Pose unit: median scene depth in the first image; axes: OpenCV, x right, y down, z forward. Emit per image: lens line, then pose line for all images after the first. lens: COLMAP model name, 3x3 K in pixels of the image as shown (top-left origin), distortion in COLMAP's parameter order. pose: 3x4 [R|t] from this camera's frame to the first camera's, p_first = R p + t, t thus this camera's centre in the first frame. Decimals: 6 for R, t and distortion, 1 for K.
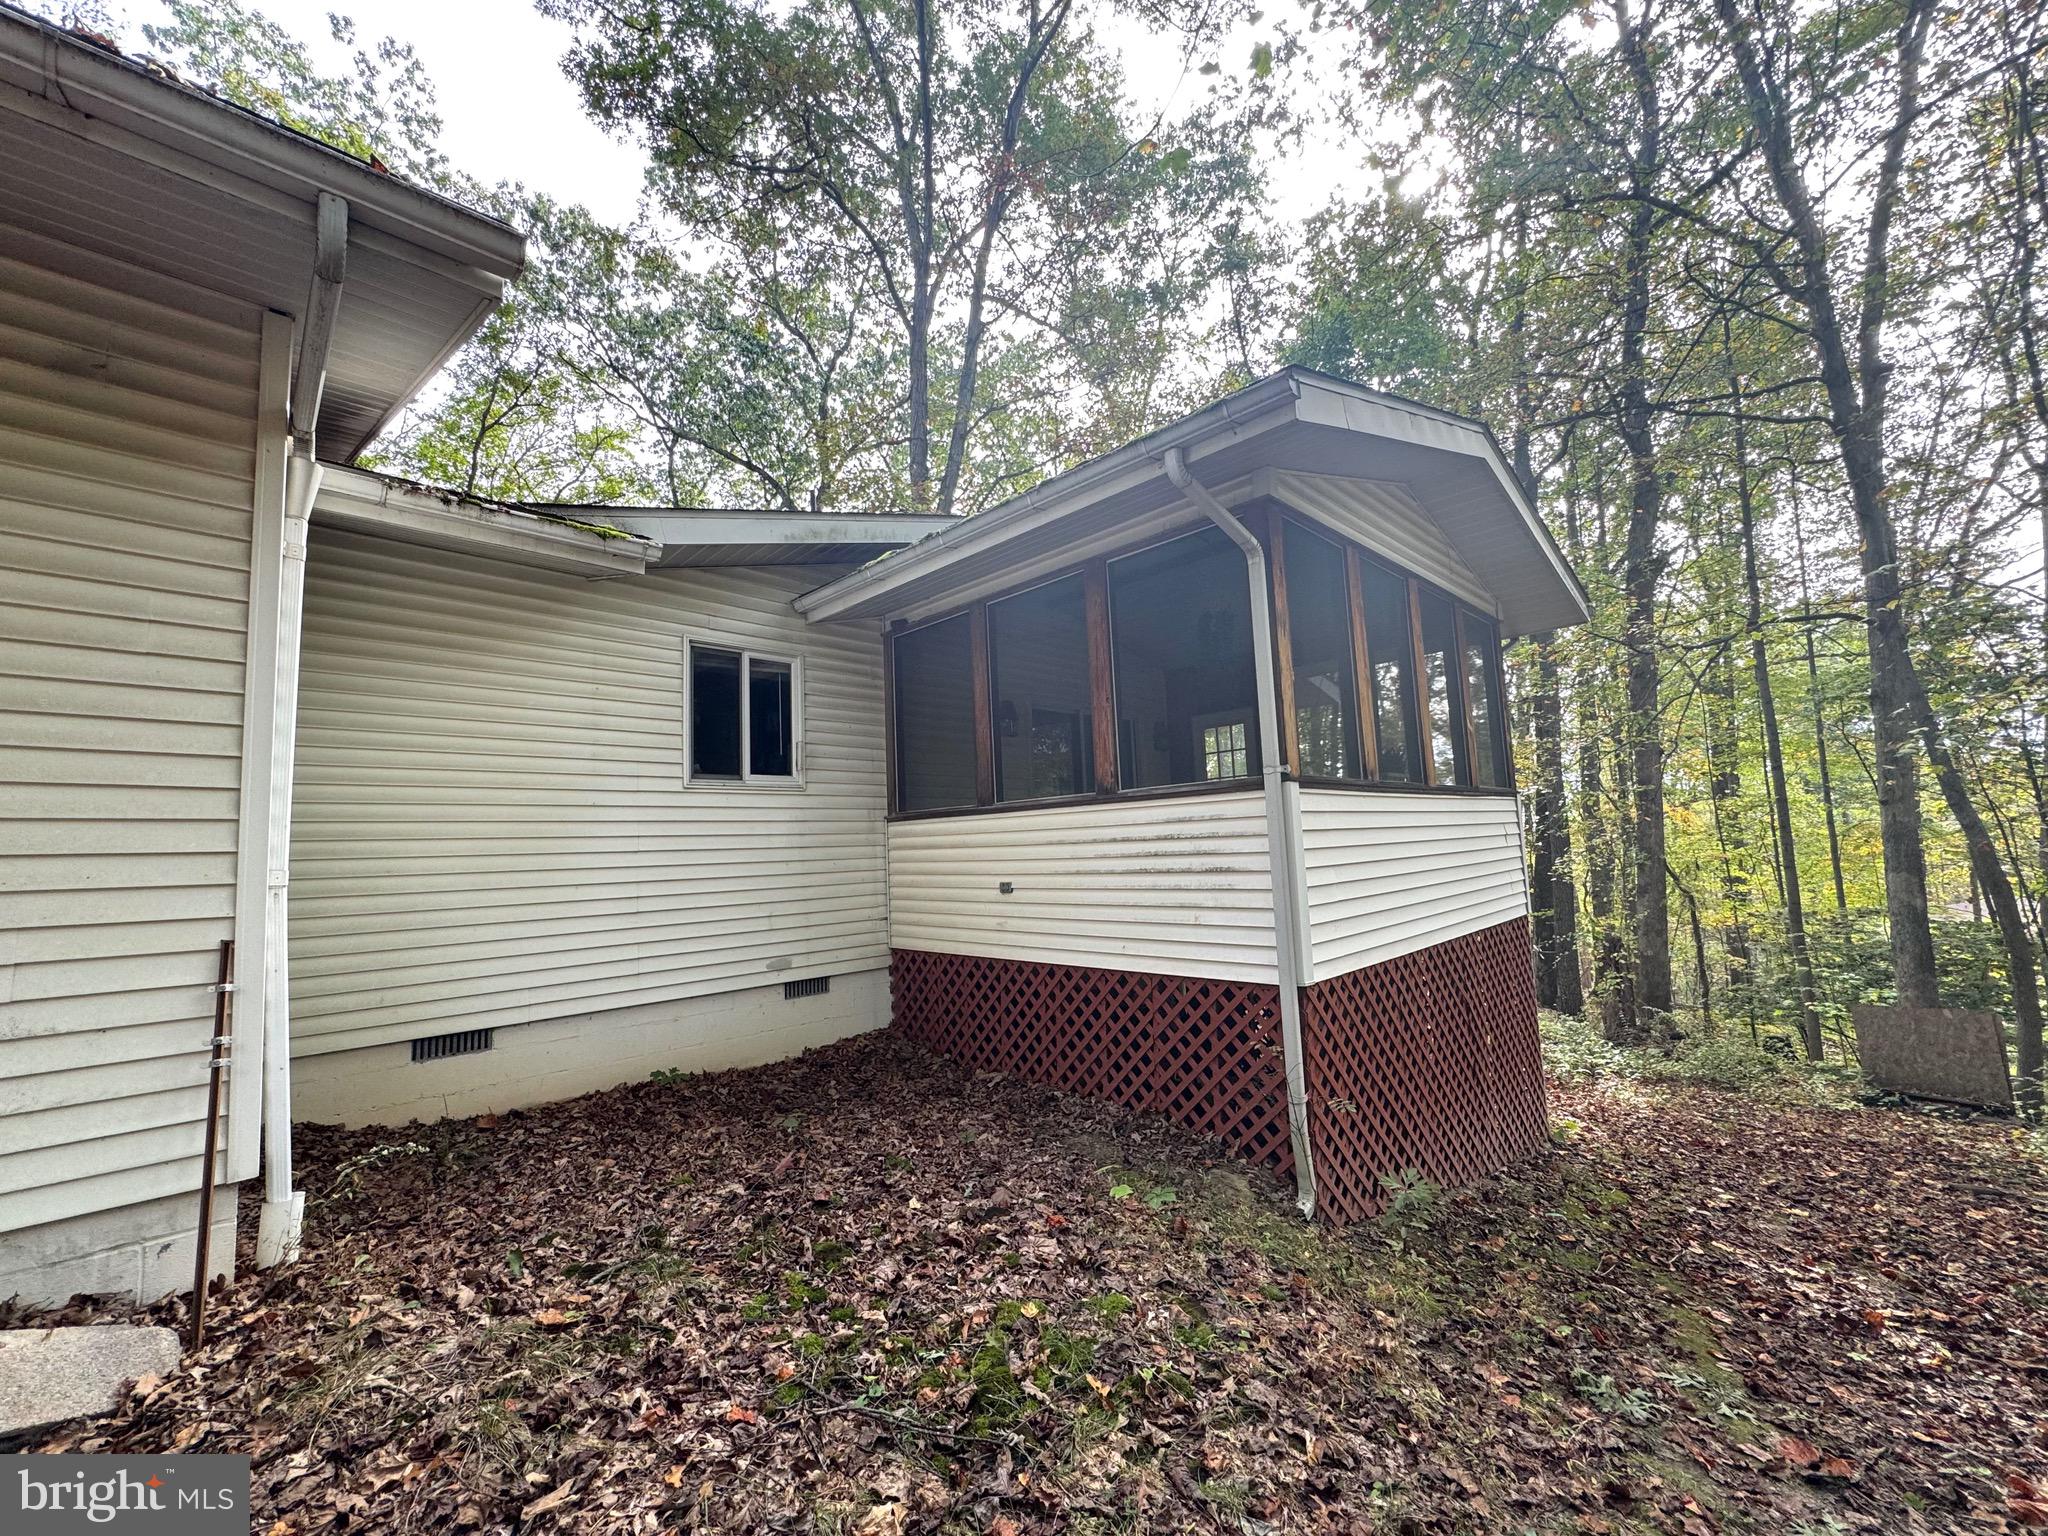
lens RADIAL K [[814.7, 0, 1024.0], [0, 814.7, 768.0], [0, 0, 1]] dist [-0.001424, -0.000100]
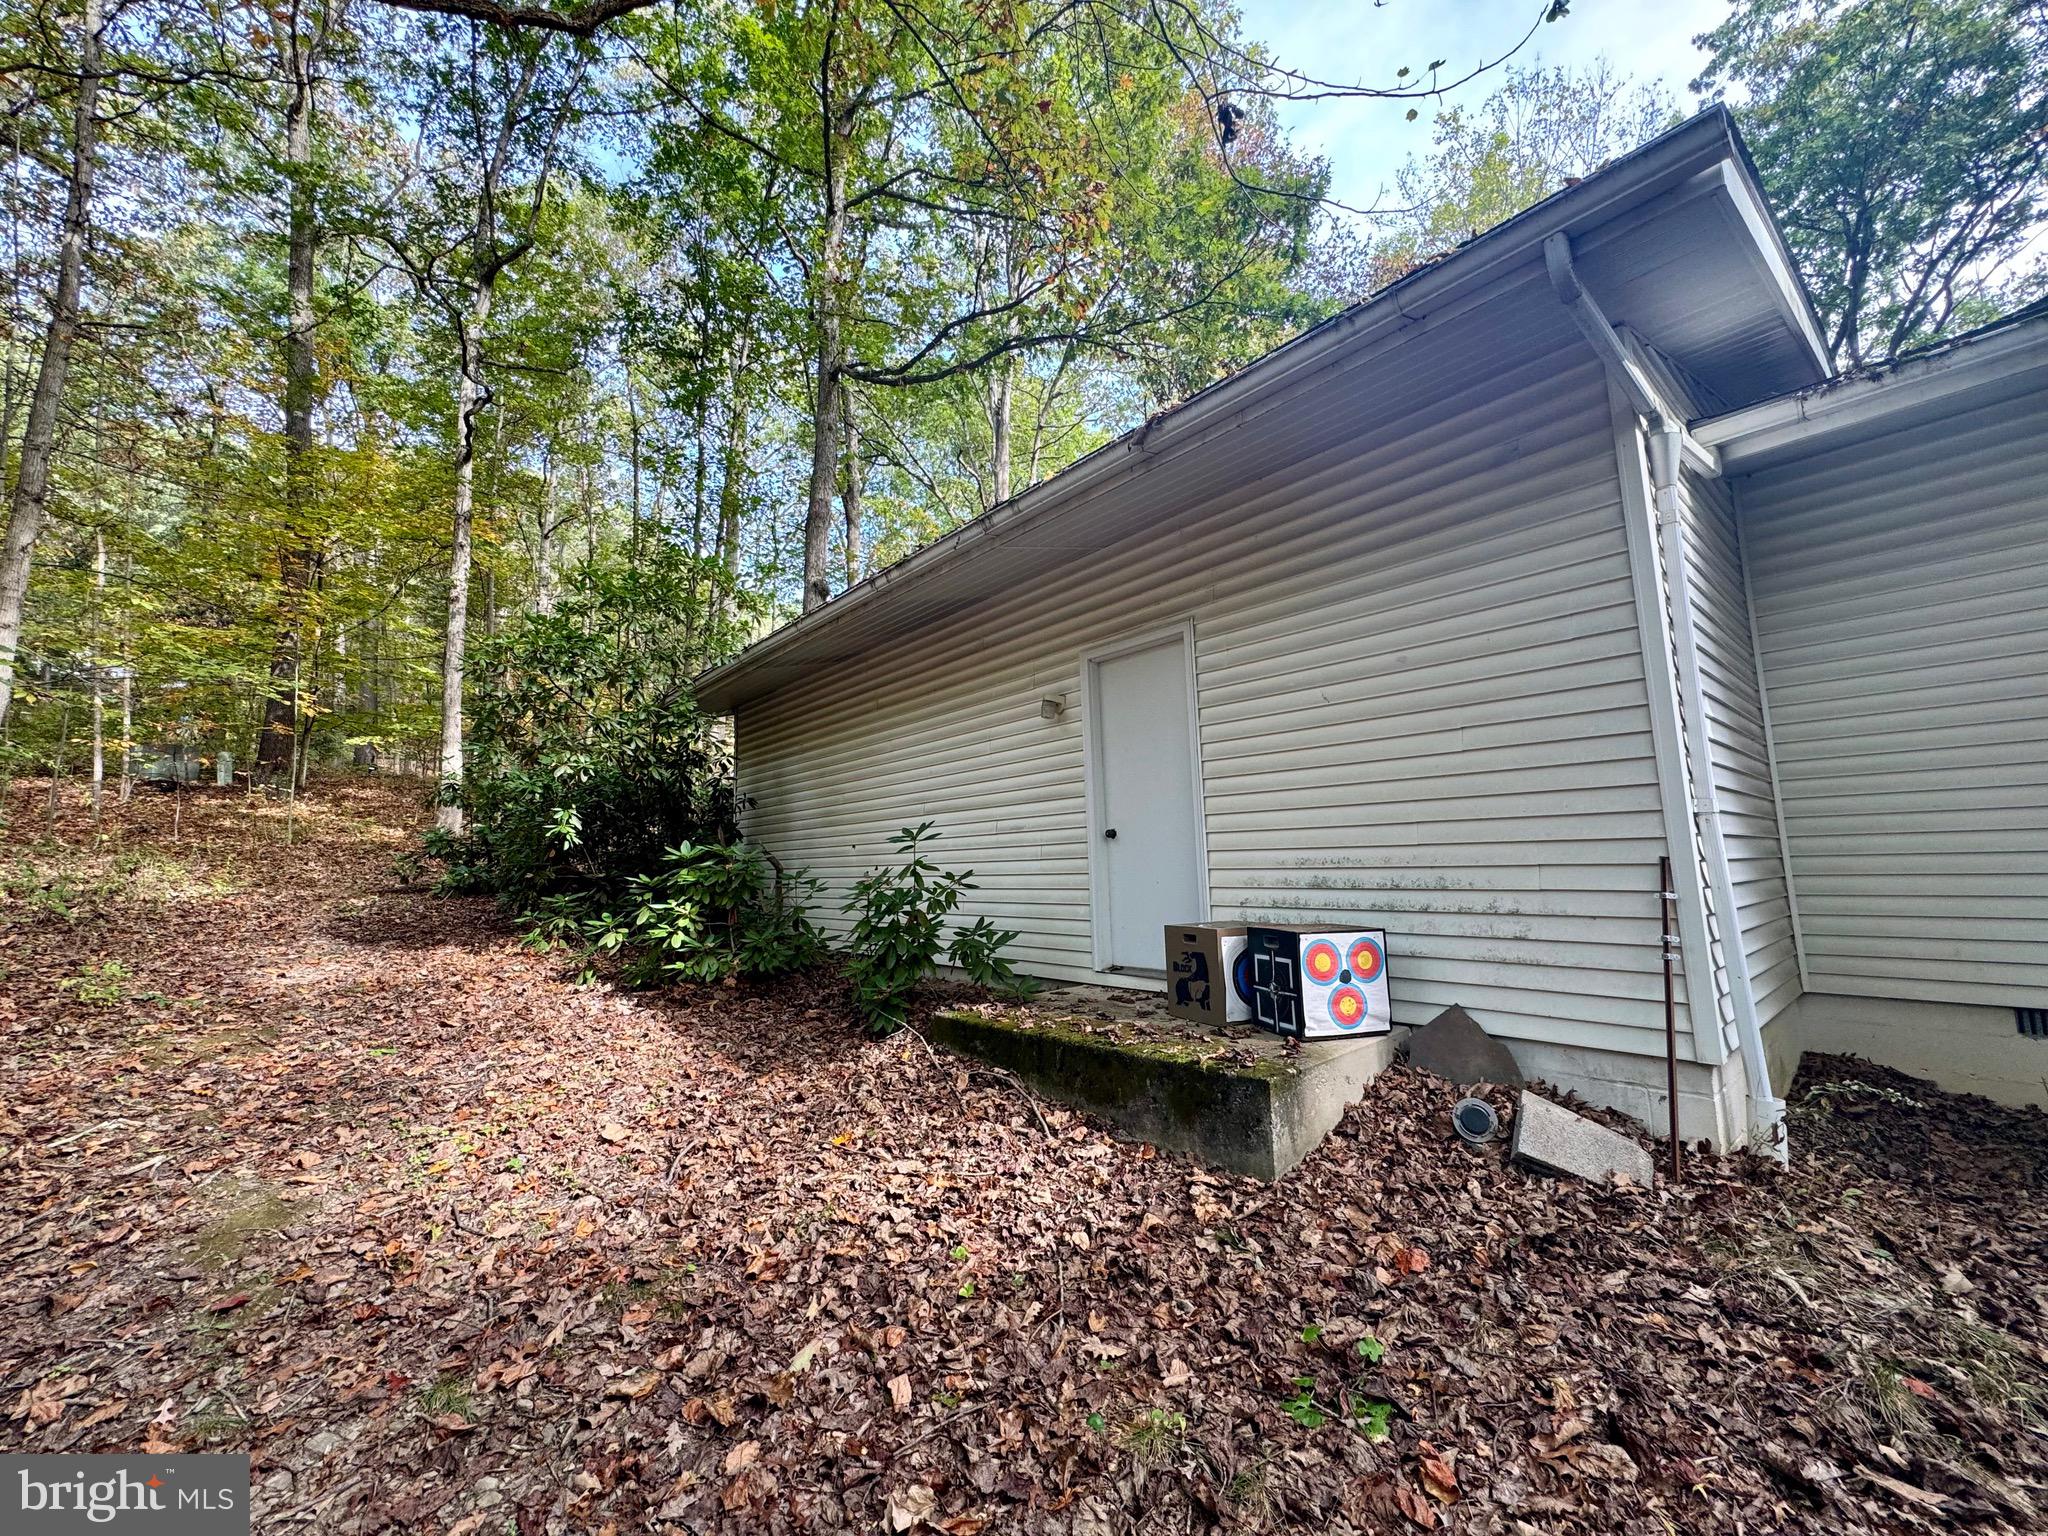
lens RADIAL K [[814.7, 0, 1024.0], [0, 814.7, 768.0], [0, 0, 1]] dist [-0.001424, -0.000100]
pose [[-0.067836, -0.079551, -0.994520, 0.294292], [0.129102, 0.987735, -0.087814, 0.069139], [0.989308, -0.134352, -0.056734, 0.161752]]
